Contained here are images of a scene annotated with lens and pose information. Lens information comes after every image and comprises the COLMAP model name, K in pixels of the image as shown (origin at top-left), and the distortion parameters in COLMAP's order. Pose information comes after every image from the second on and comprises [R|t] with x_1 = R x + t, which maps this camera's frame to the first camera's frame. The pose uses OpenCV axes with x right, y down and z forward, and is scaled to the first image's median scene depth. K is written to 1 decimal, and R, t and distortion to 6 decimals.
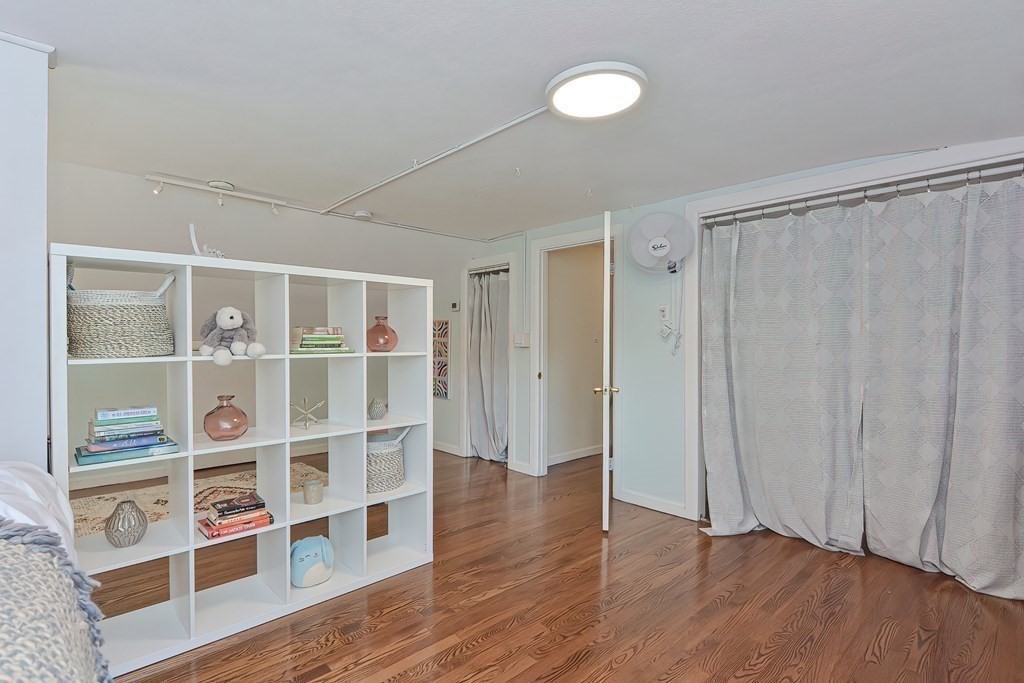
lens RADIAL K [[496.8, 0, 508.6], [0, 496.8, 340.7], [0, 0, 1]] dist [-0.000181, -0.006132]
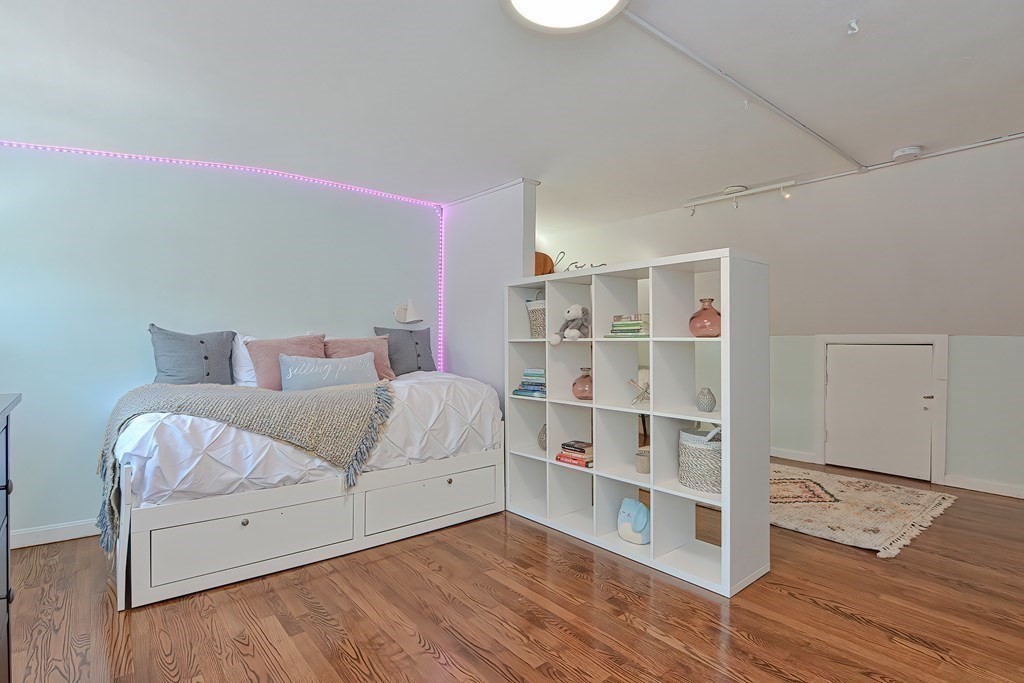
lens RADIAL K [[496.8, 0, 507.9], [0, 496.8, 343.9], [0, 0, 1]] dist [-0.000181, -0.006132]
pose [[-0.048910, 0.003058, -0.998798, 0.759108], [-0.004495, 0.999985, 0.003282, 0.036385], [0.998793, 0.004650, -0.048896, 0.775305]]
